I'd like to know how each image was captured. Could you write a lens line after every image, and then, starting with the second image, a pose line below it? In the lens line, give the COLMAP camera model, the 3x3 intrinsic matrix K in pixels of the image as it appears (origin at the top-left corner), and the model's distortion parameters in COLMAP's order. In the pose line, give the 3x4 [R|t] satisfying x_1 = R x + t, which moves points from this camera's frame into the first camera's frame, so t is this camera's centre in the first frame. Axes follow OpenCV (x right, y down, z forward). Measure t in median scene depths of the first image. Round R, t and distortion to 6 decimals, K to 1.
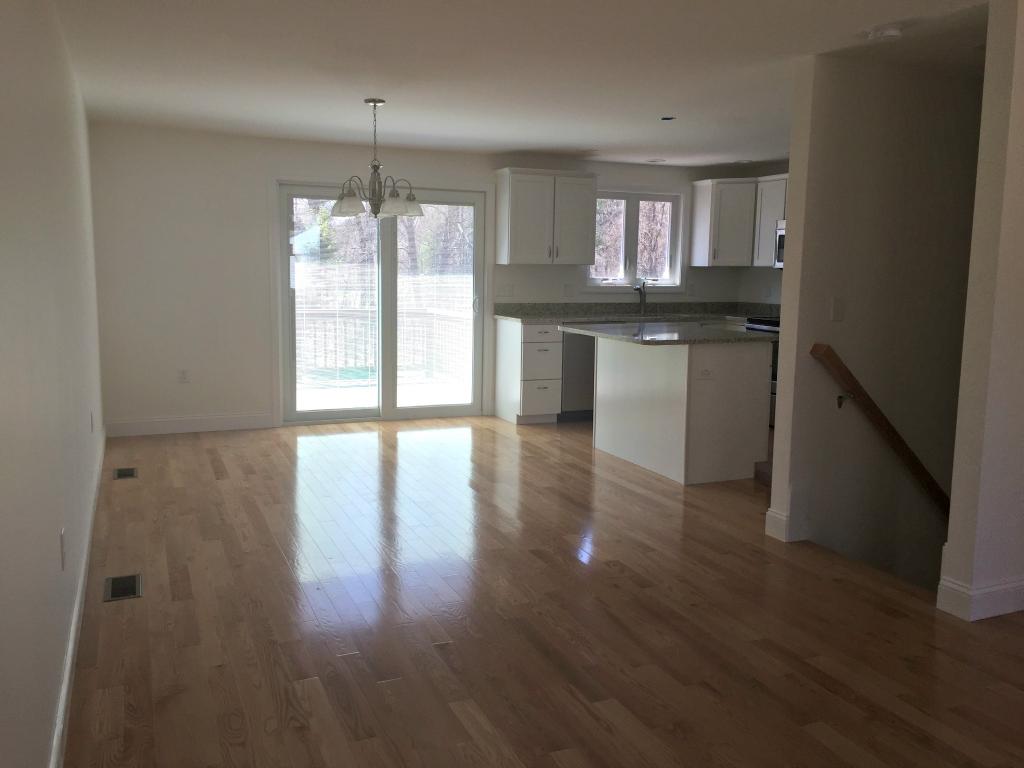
lens RADIAL K [[870.1, 0, 512.0], [0, 870.1, 384.0], [0, 0, 1]] dist [0.094307, 0.000419]
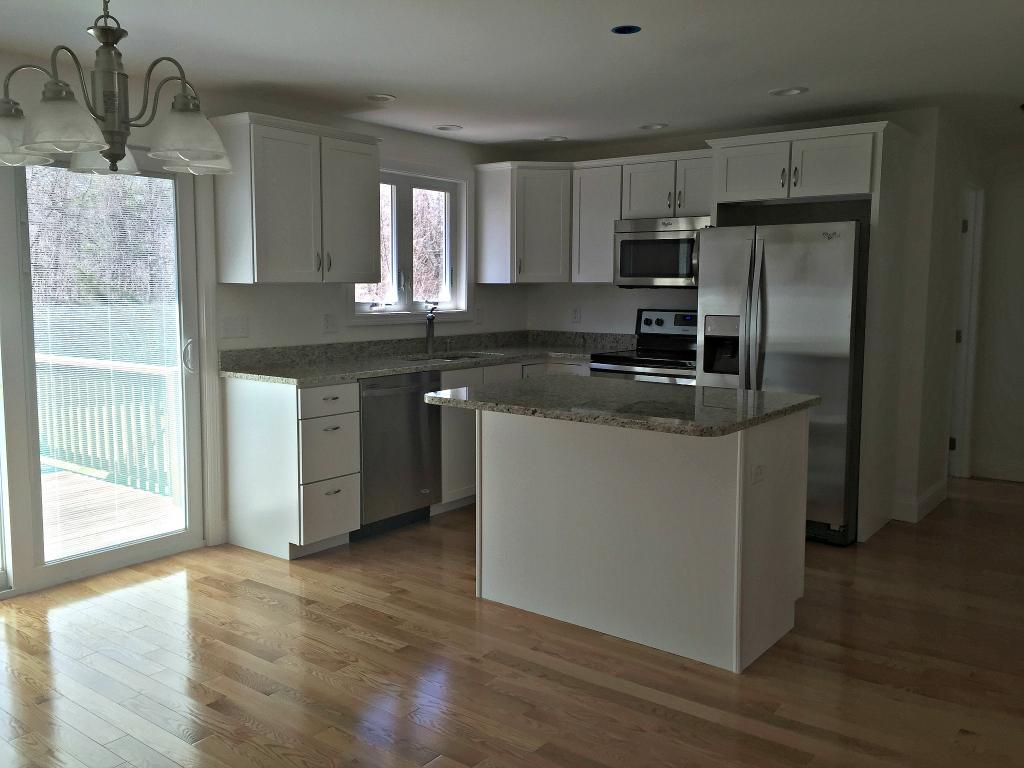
lens RADIAL K [[877.1, 0, 512.0], [0, 877.1, 384.0], [0, 0, 1]] dist [0.090759, -0.137599]
pose [[0.872073, -0.068414, 0.484570, -0.133625], [0.076582, 0.997059, 0.002946, -0.056829], [-0.483347, 0.034540, 0.874747, 0.390813]]
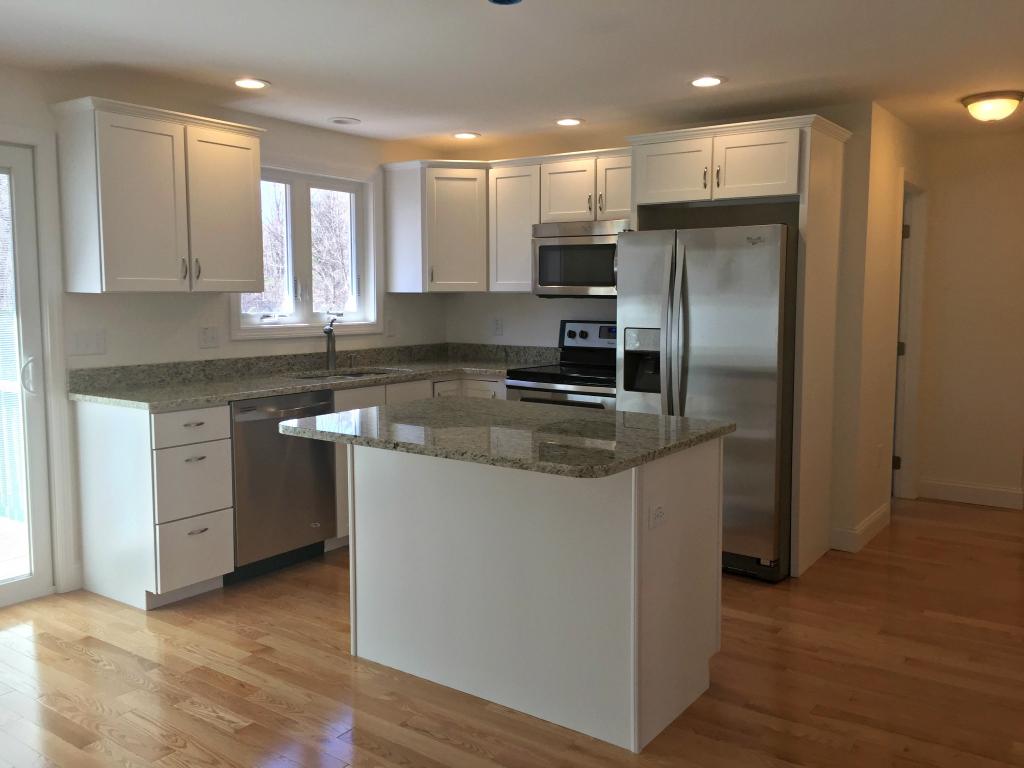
lens RADIAL K [[877.1, 0, 512.0], [0, 877.1, 384.0], [0, 0, 1]] dist [0.090759, -0.137599]
pose [[0.851955, -0.068228, 0.519150, -0.067920], [0.082070, 0.996620, -0.003703, -0.060749], [-0.517143, 0.045761, 0.854675, 0.423752]]
